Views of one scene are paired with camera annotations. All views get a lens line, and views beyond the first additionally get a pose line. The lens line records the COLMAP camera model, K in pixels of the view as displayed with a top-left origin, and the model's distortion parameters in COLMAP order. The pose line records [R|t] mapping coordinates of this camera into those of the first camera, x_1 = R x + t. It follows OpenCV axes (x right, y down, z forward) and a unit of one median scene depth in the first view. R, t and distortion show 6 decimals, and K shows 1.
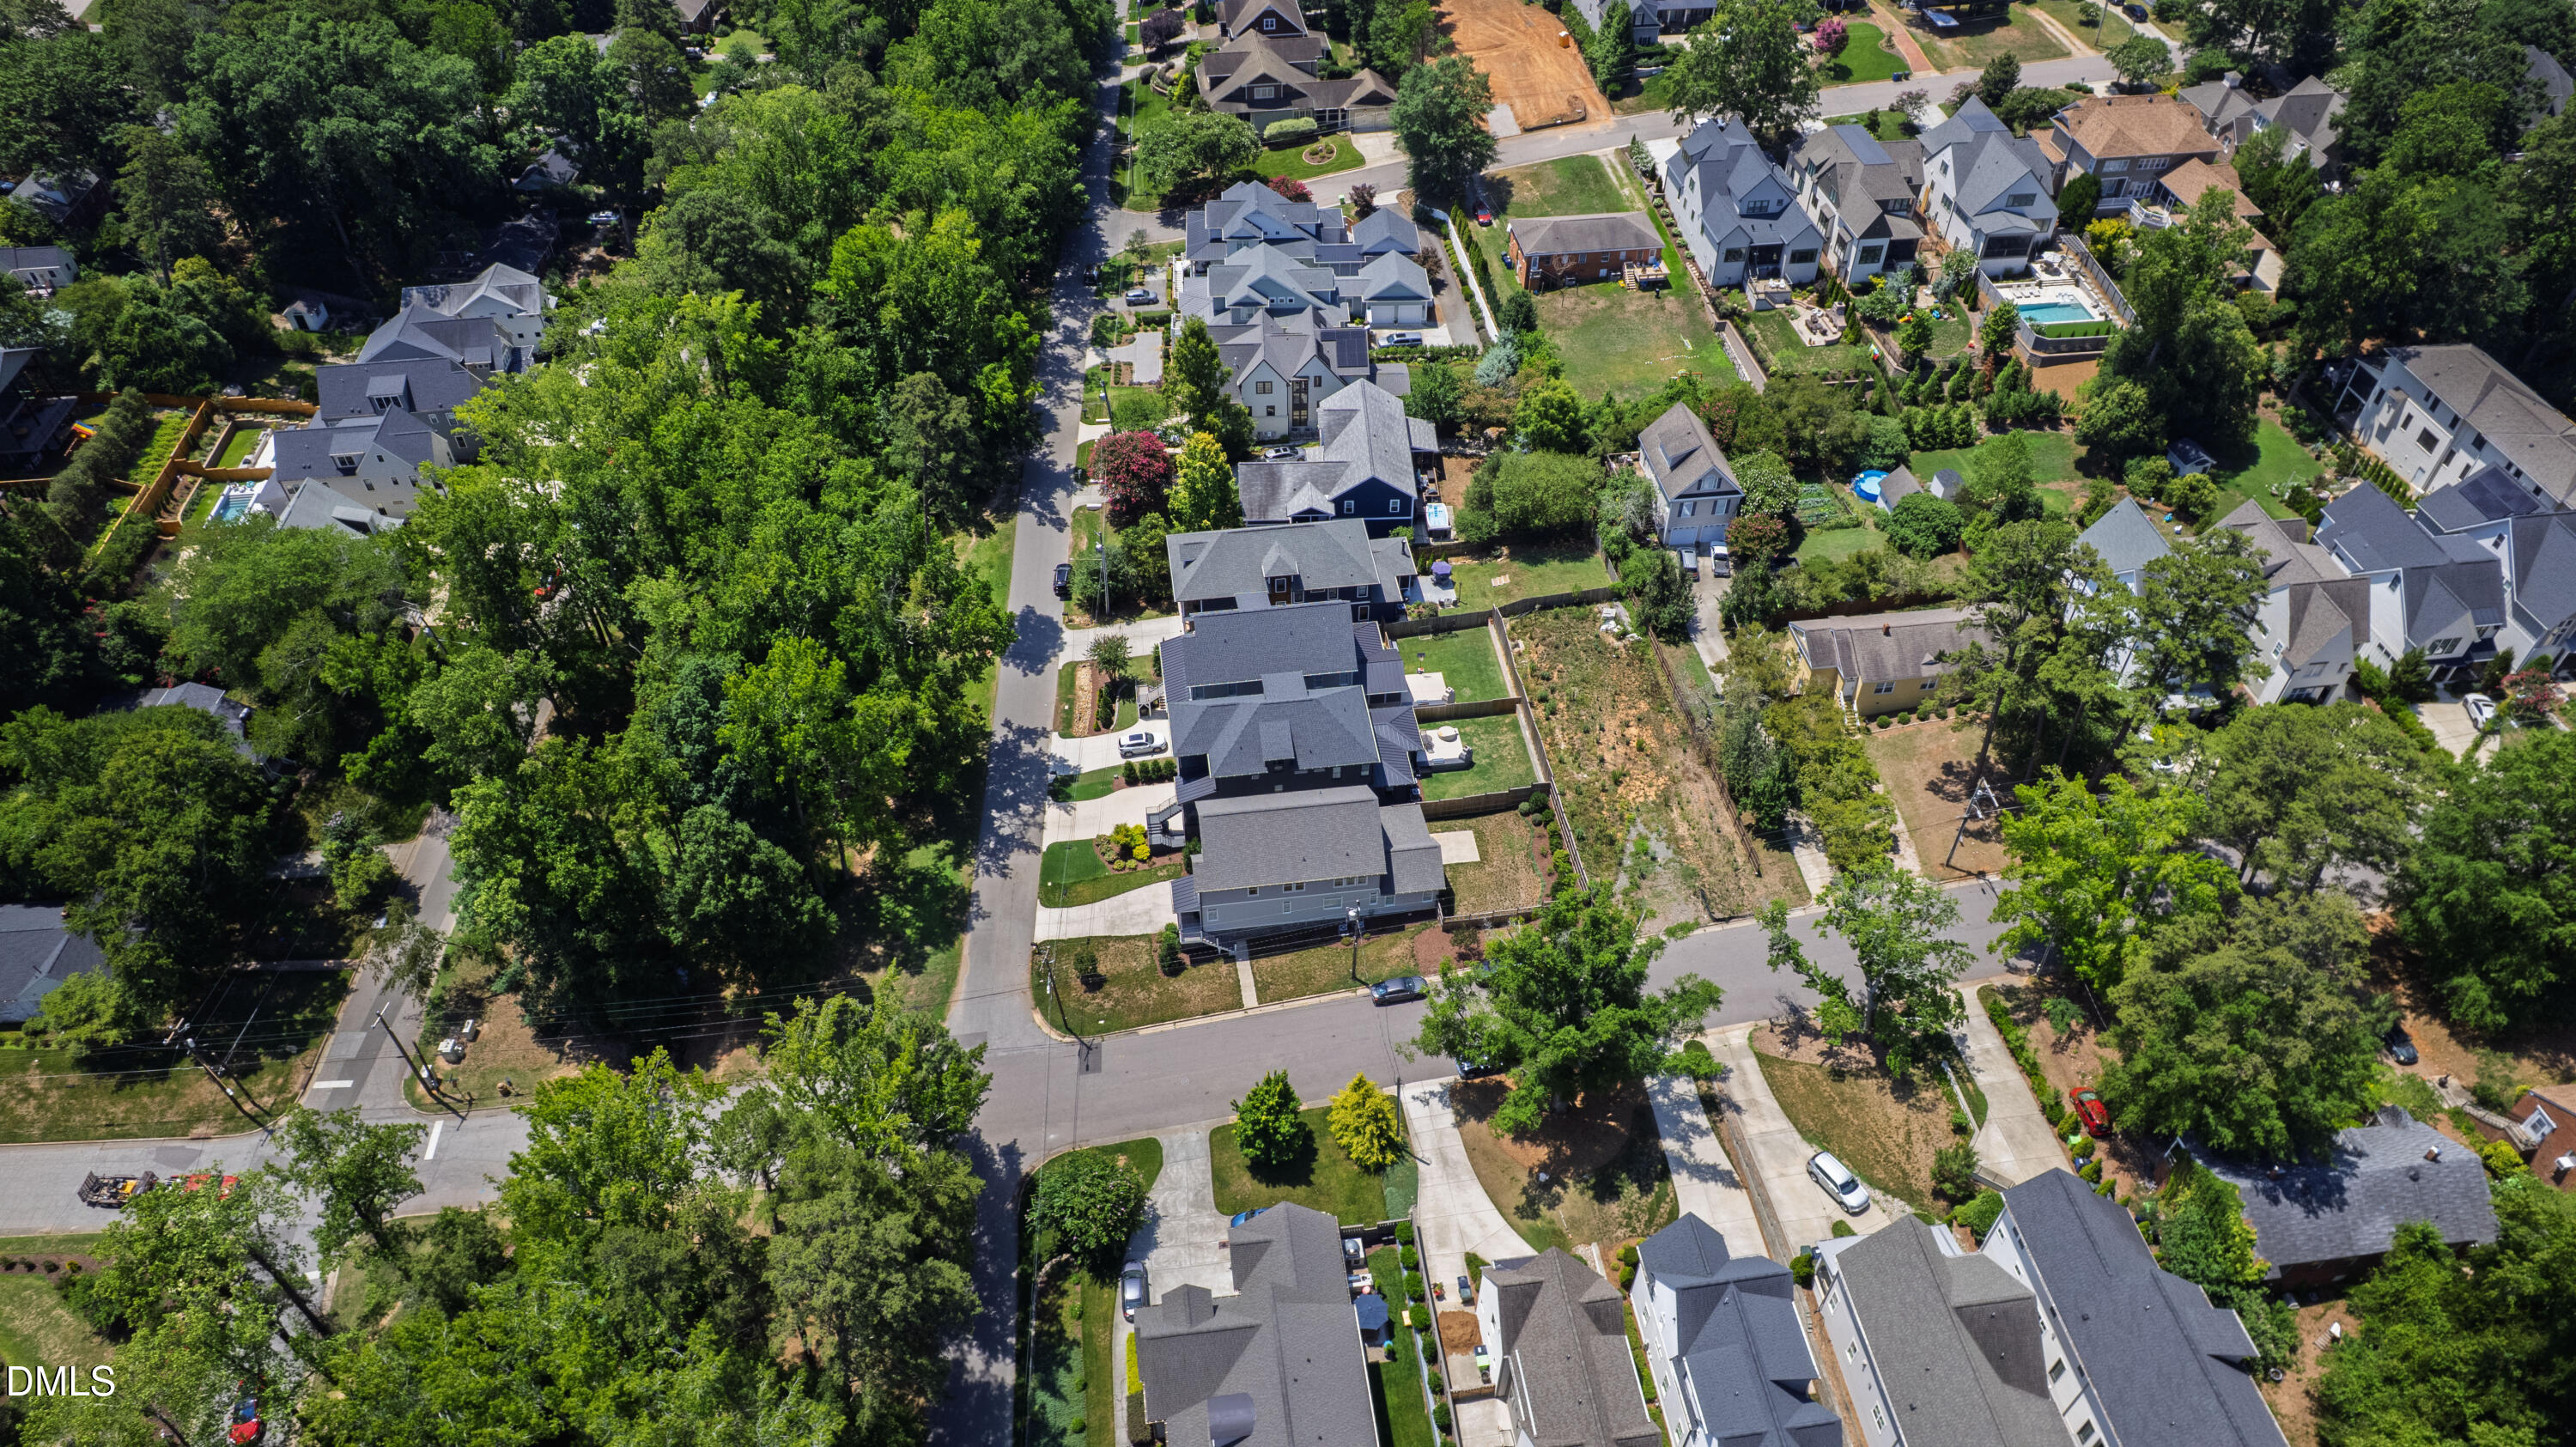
lens RADIAL K [[1670.8, 0, 1288.0], [0, 1670.8, 723.5], [0, 0, 1]] dist [-0.034486, 0.001438]
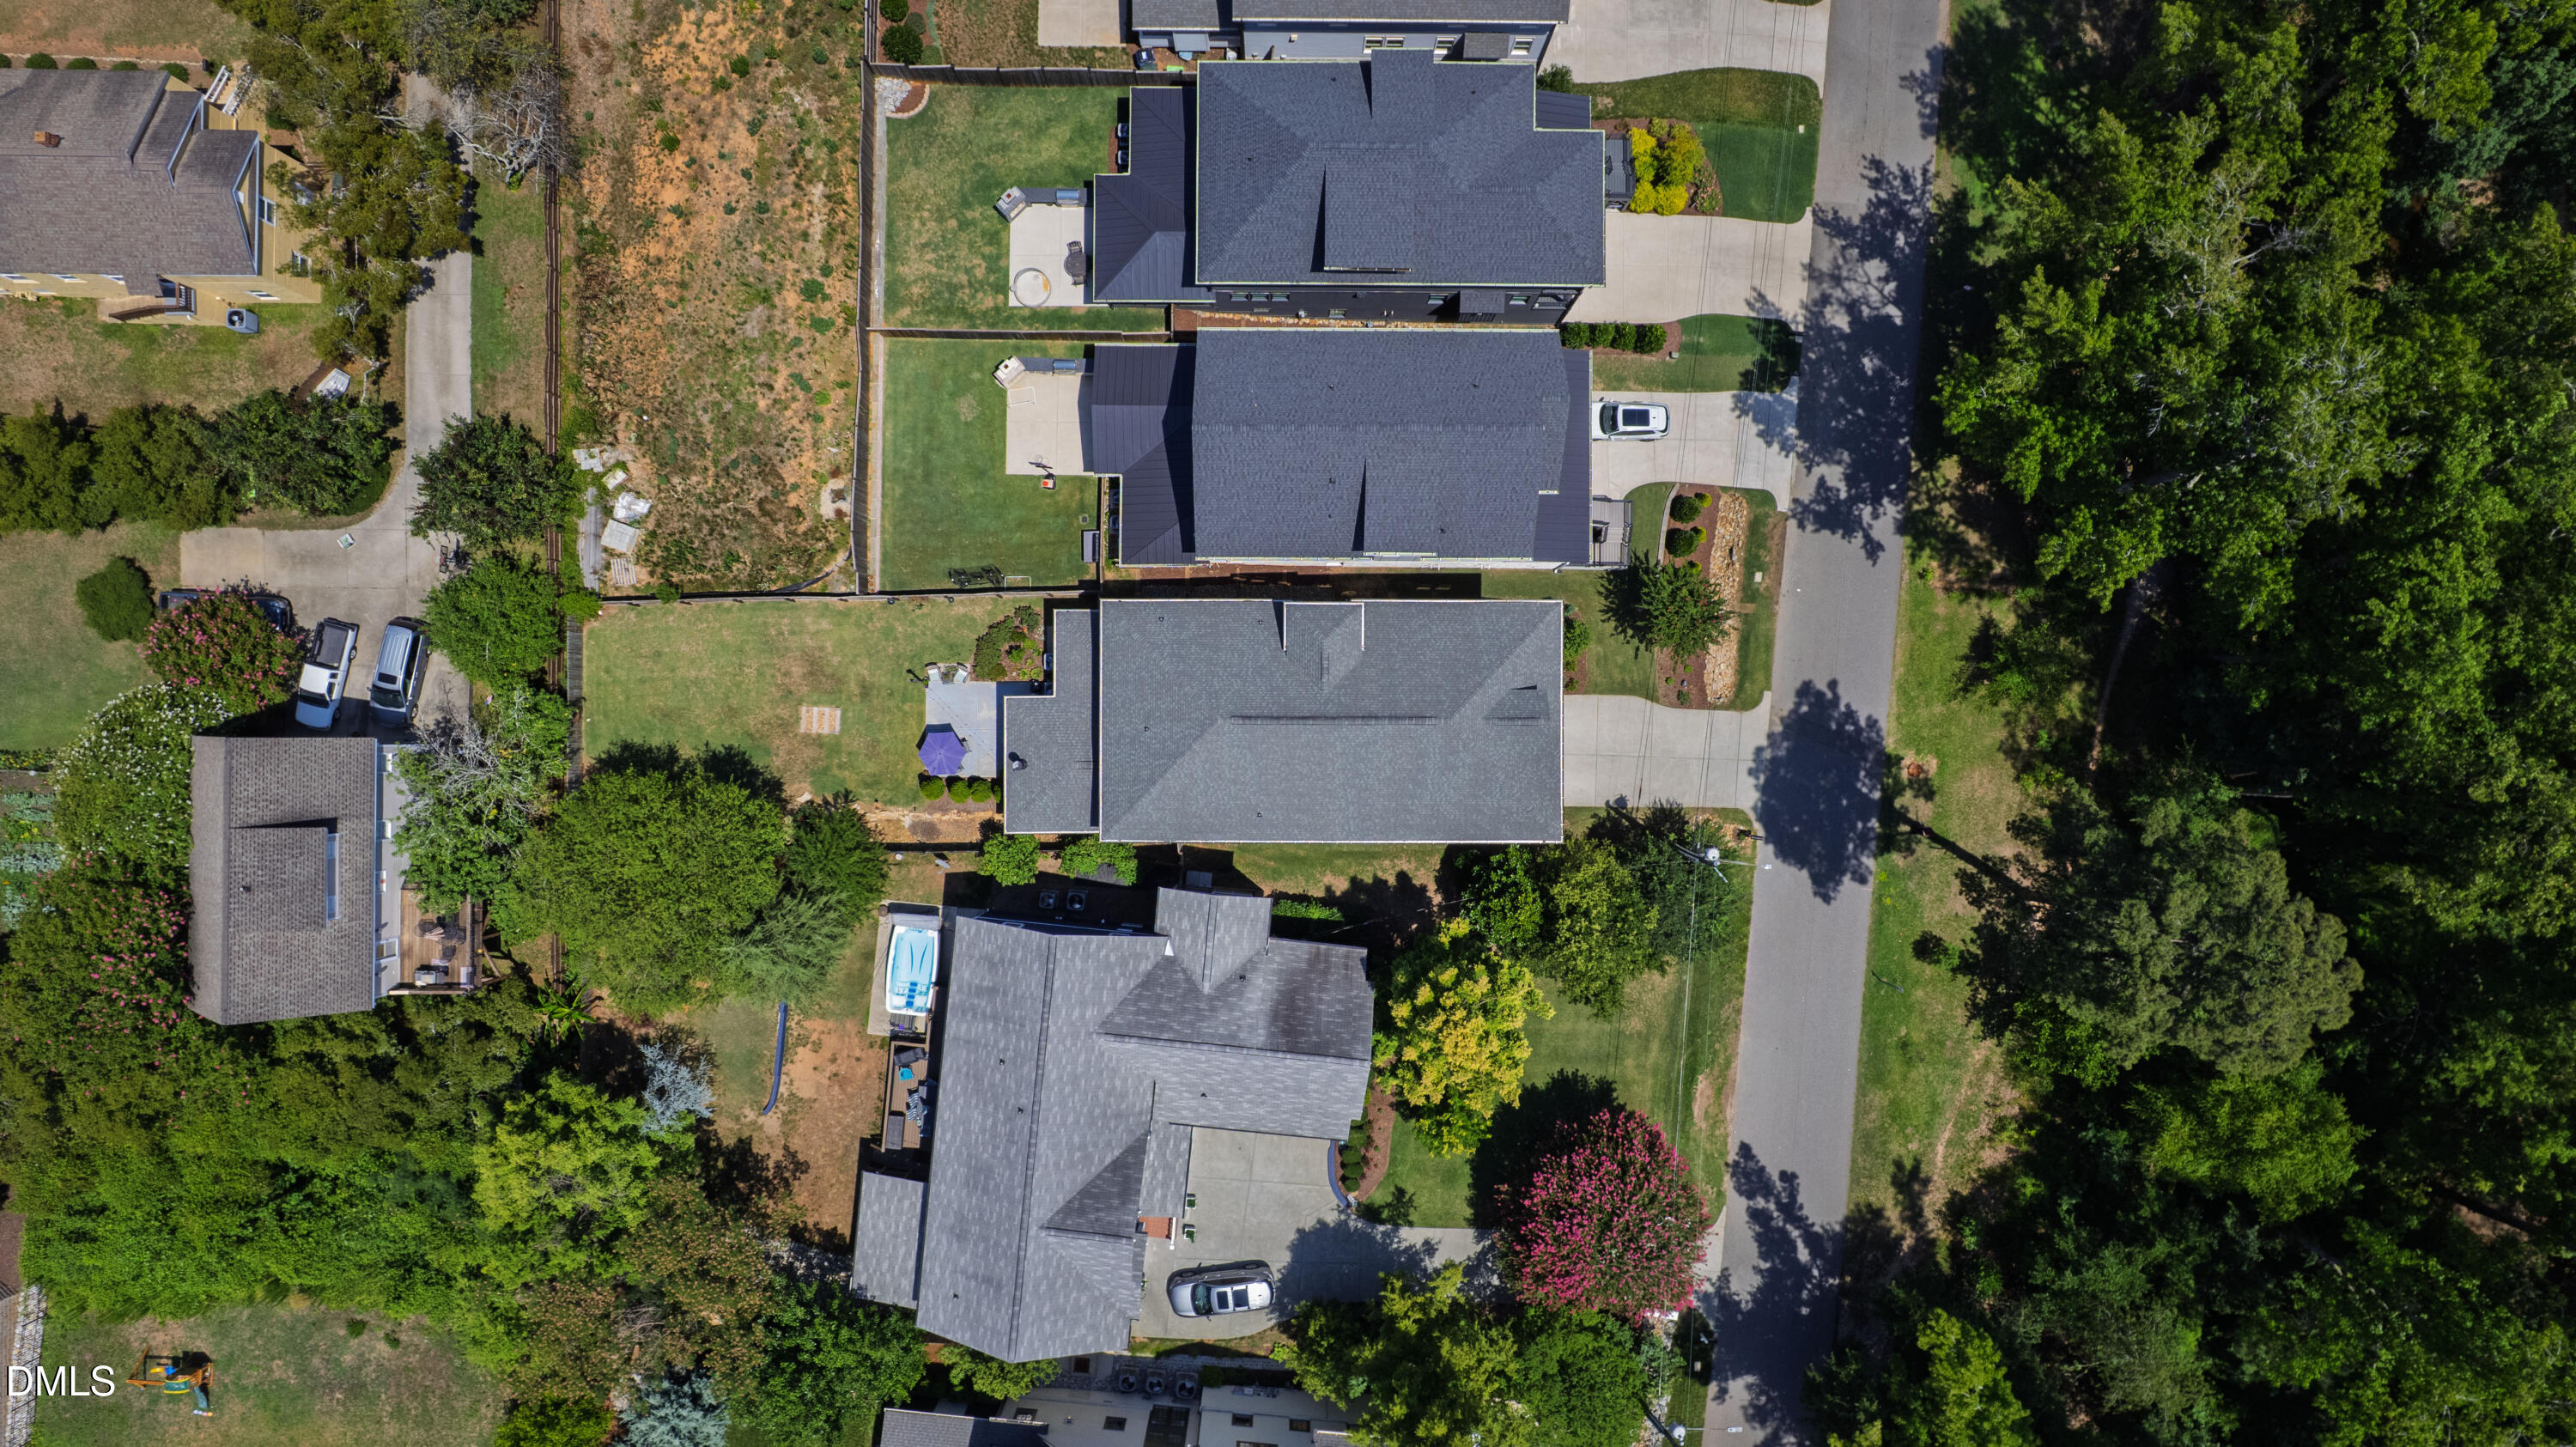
lens RADIAL K [[1670.8, 0, 1288.0], [0, 1670.8, 723.5], [0, 0, 1]] dist [-0.034486, 0.001438]
pose [[-0.991433, -0.130541, 0.004445, -0.000431], [0.093638, -0.686612, 0.720969, -0.434676], [-0.091064, 0.715209, 0.692953, 0.726942]]
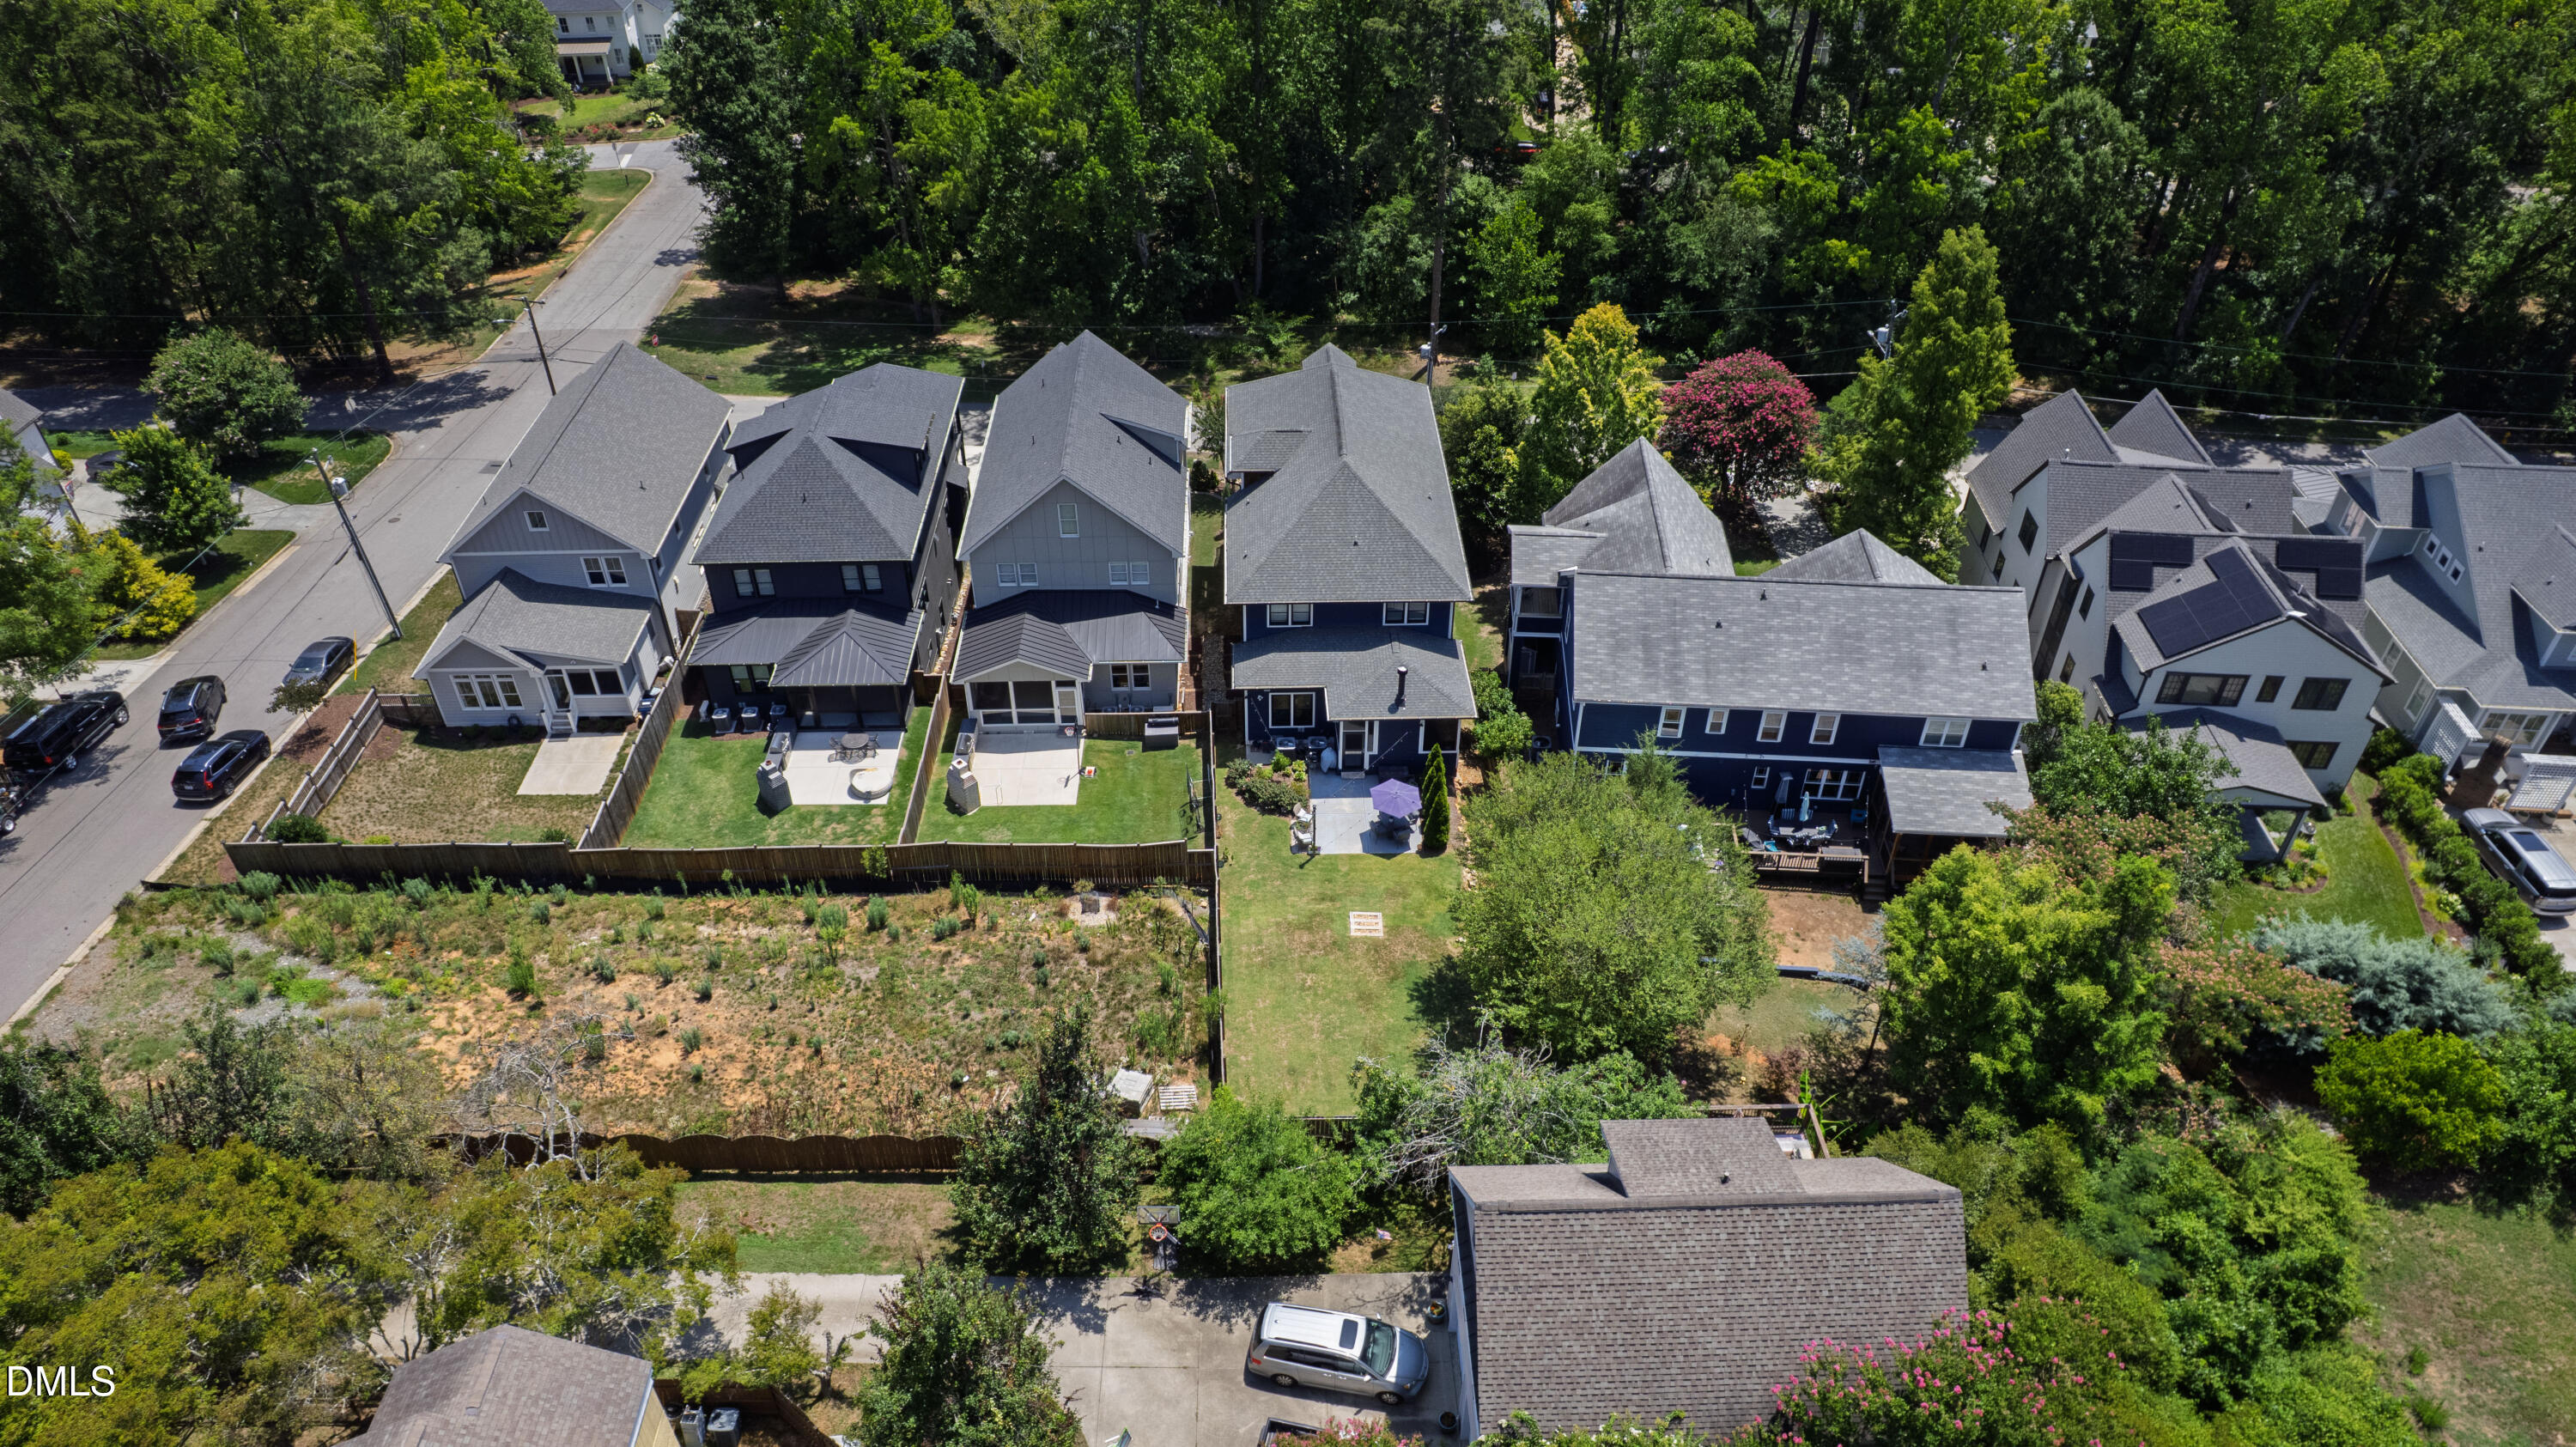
lens RADIAL K [[1670.8, 0, 1288.0], [0, 1670.8, 723.5], [0, 0, 1]] dist [-0.034486, 0.001438]
pose [[-0.099102, 0.589999, -0.801299, 0.431756], [-0.694315, 0.535844, 0.480415, -0.297081], [0.712815, 0.603964, 0.356542, 0.894562]]
